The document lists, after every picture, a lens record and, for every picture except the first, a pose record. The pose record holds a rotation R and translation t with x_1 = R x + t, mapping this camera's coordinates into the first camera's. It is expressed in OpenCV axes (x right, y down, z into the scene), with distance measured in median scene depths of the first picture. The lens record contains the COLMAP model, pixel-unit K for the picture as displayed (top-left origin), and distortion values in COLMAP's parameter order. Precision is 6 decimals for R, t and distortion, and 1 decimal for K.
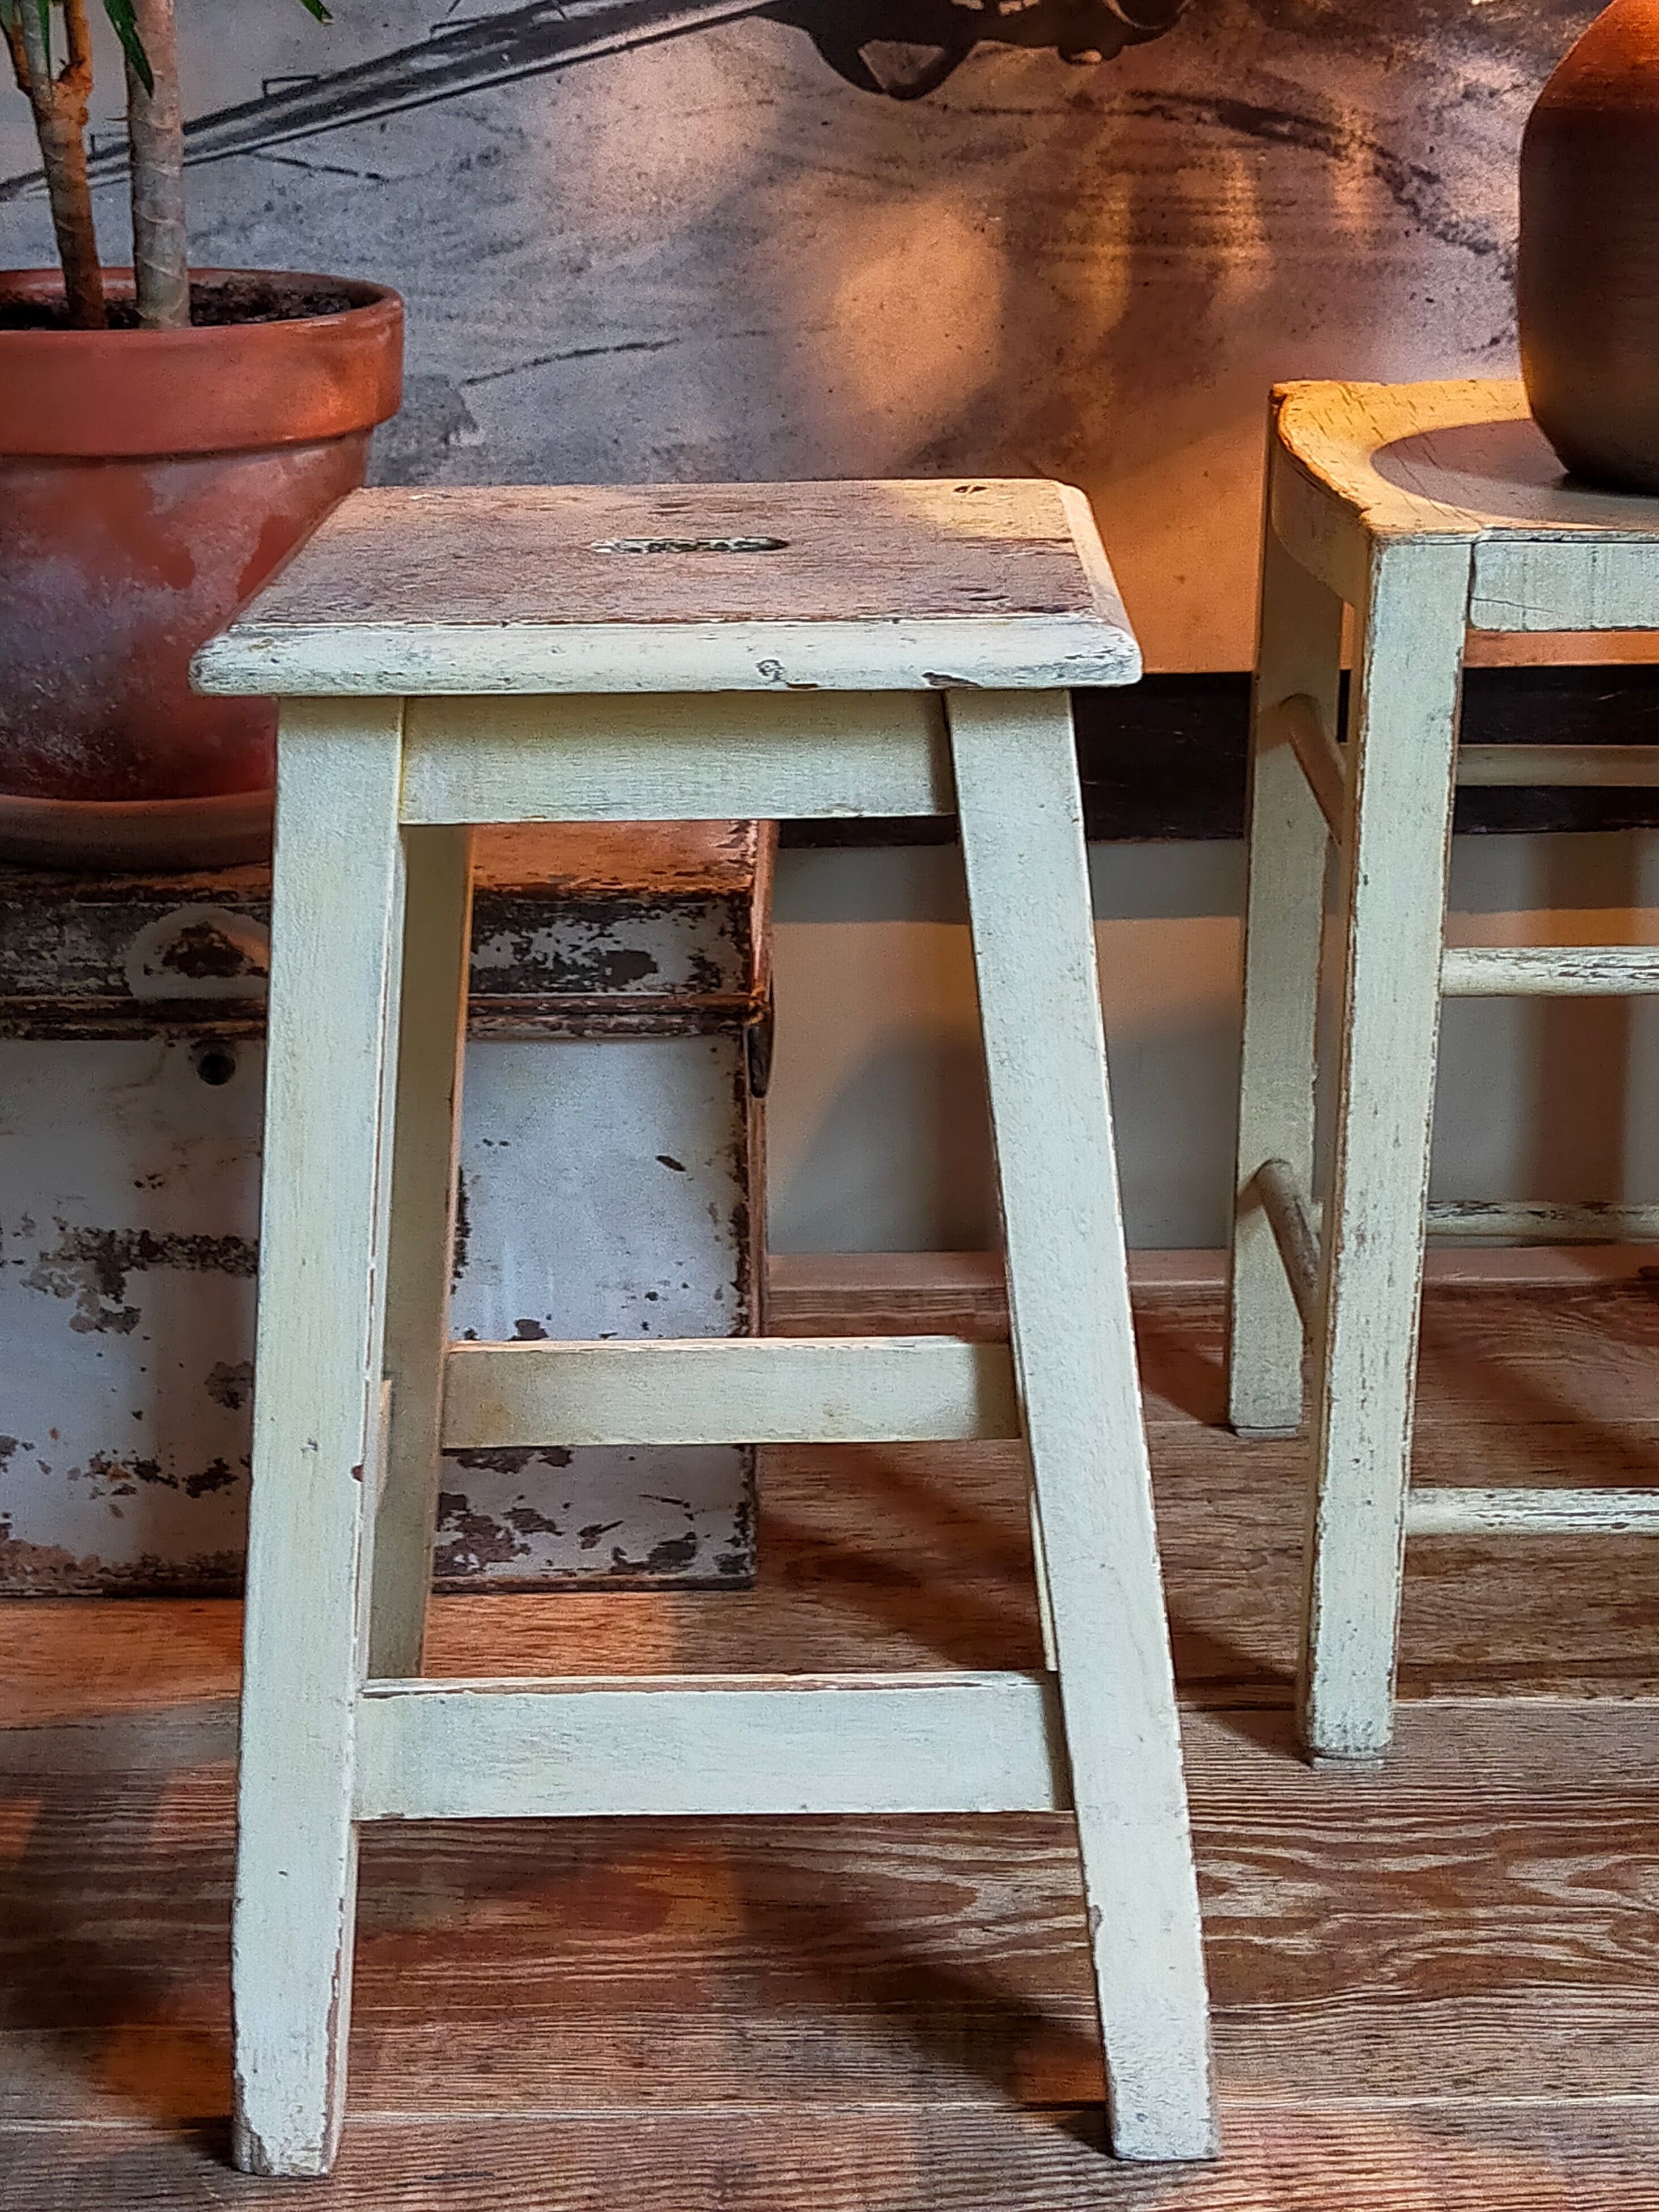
lens RADIAL K [[3349.0, 0, 806.6], [0, 3349.0, 1204.8], [0, 0, 1]] dist [0.099392, 0.000000]
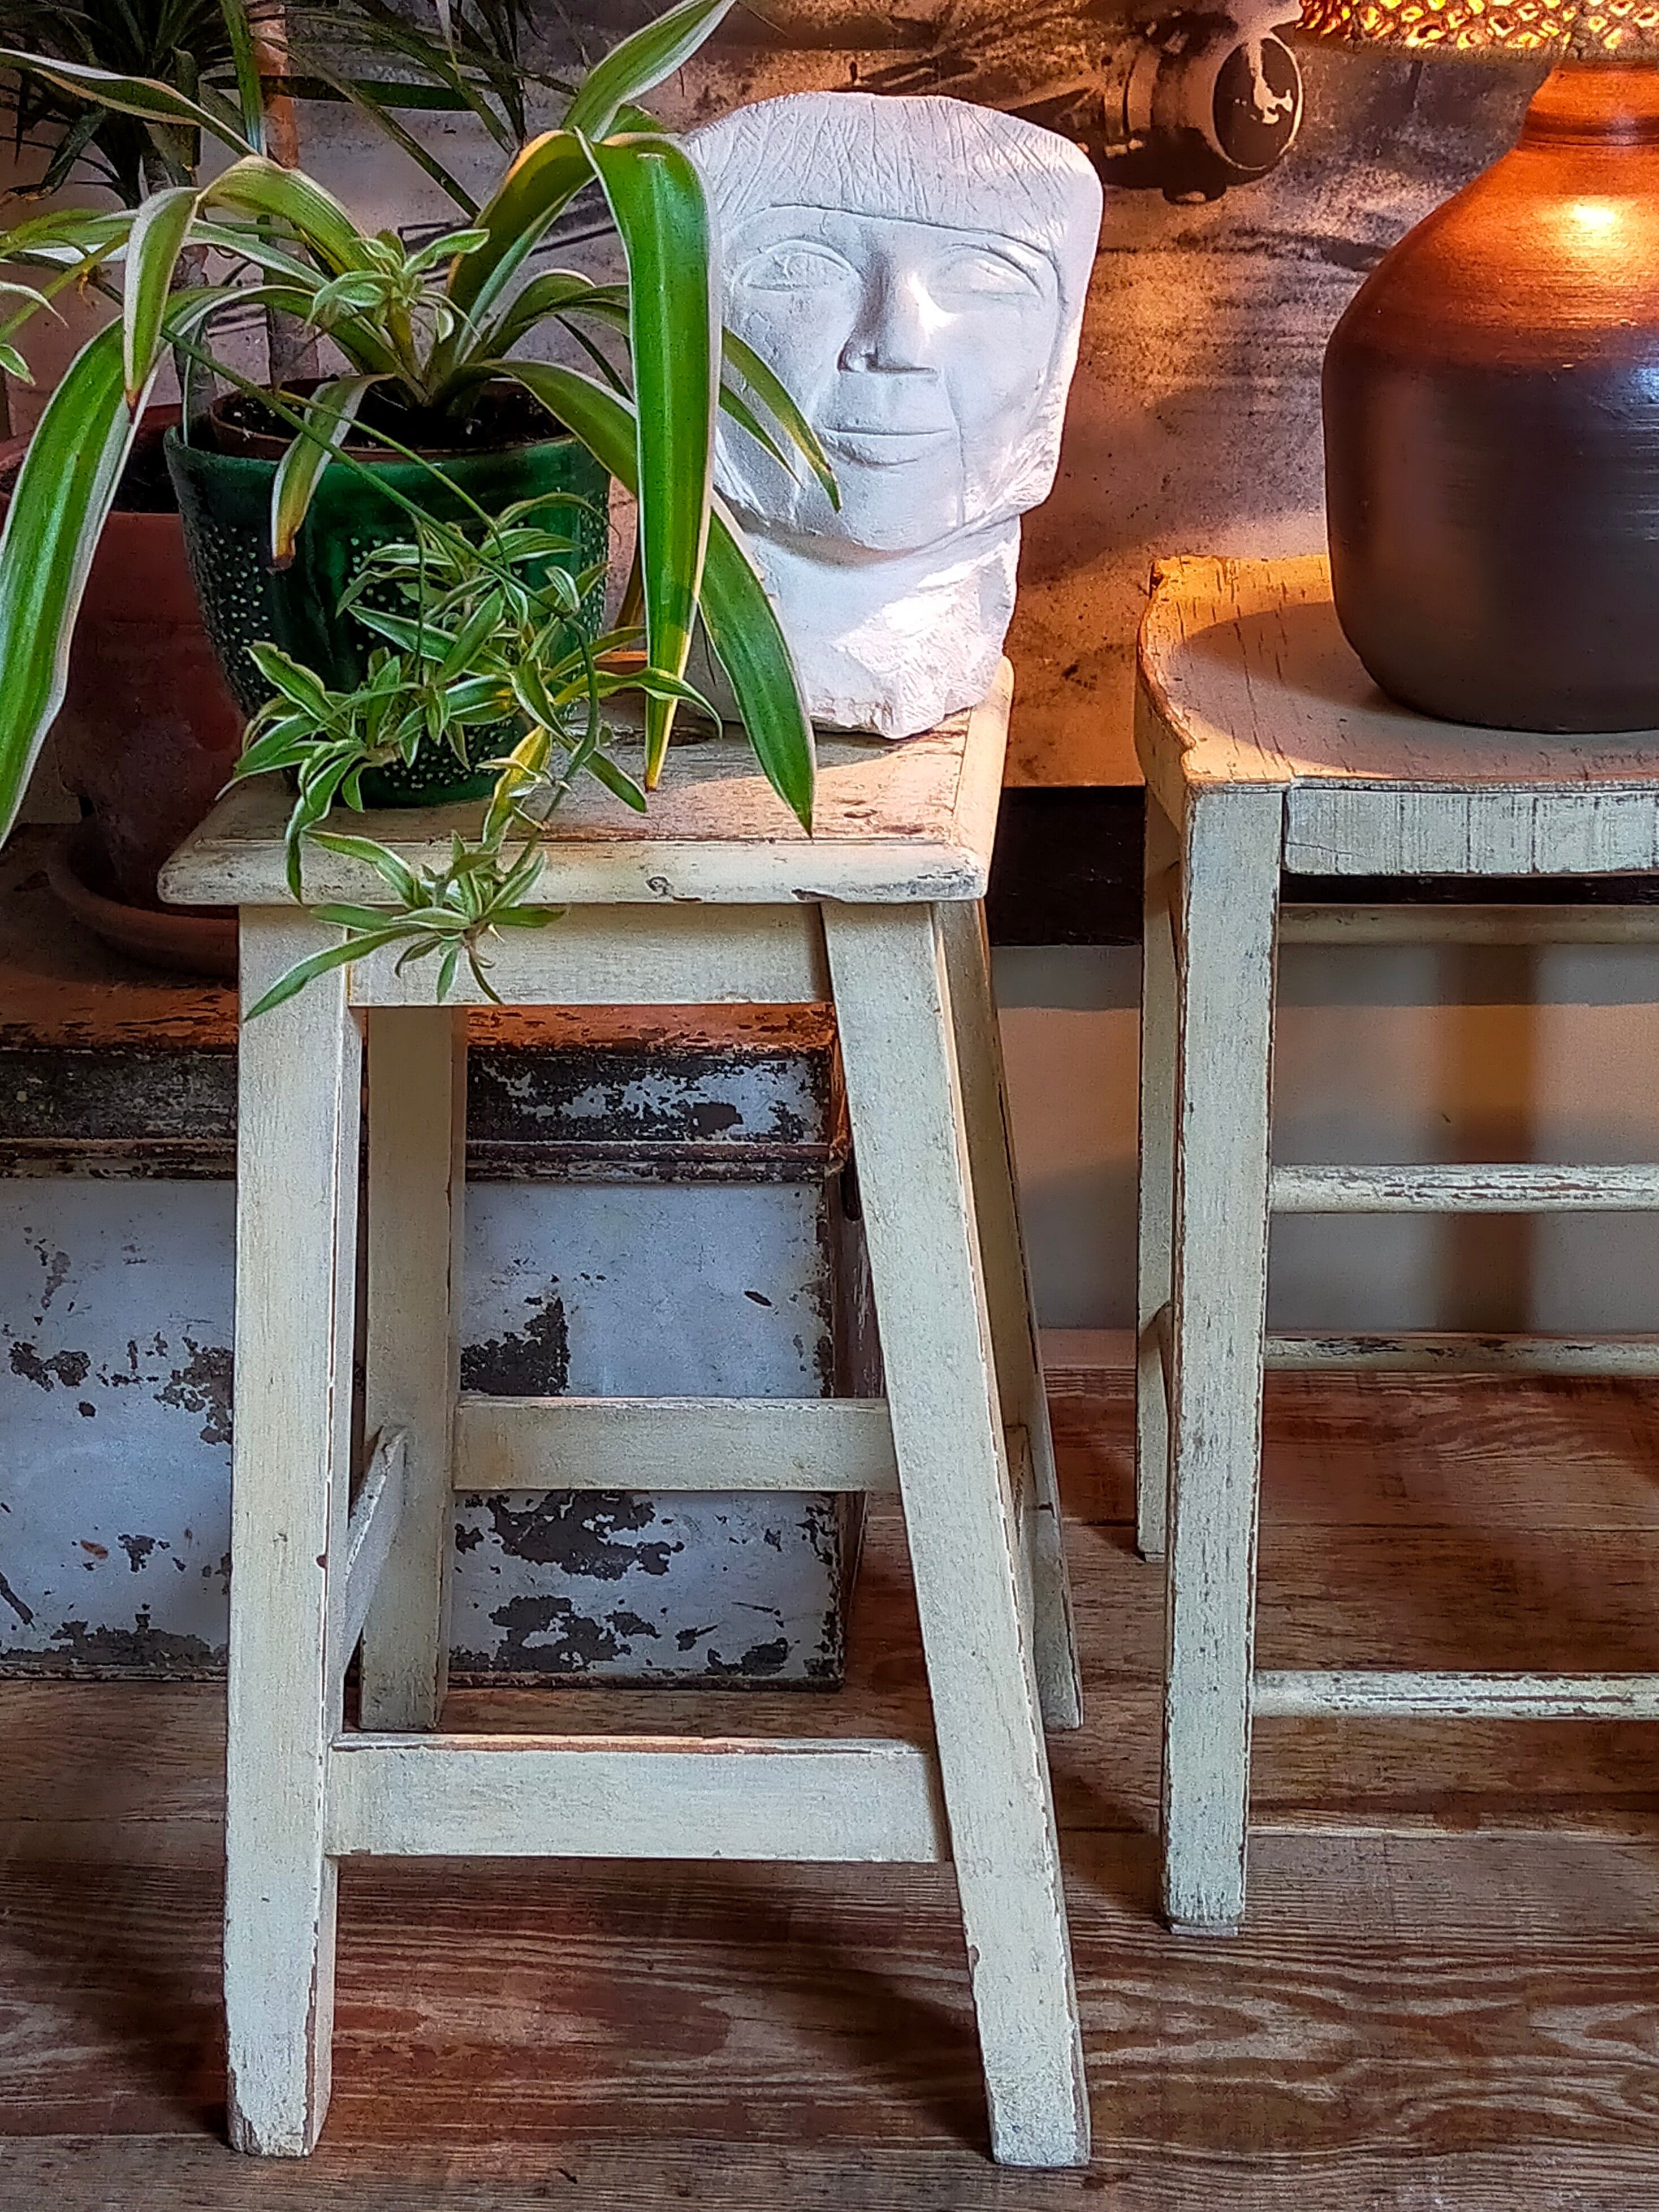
lens RADIAL K [[3349.3, 0, 809.6], [0, 3349.3, 1206.0], [0, 0, 1]] dist [0.099392, 0.000000]
pose [[0.996616, 0.011920, -0.081332, 0.062318], [-0.008237, 0.998932, 0.045461, -0.091544], [0.081787, -0.044638, 0.995650, -0.044482]]
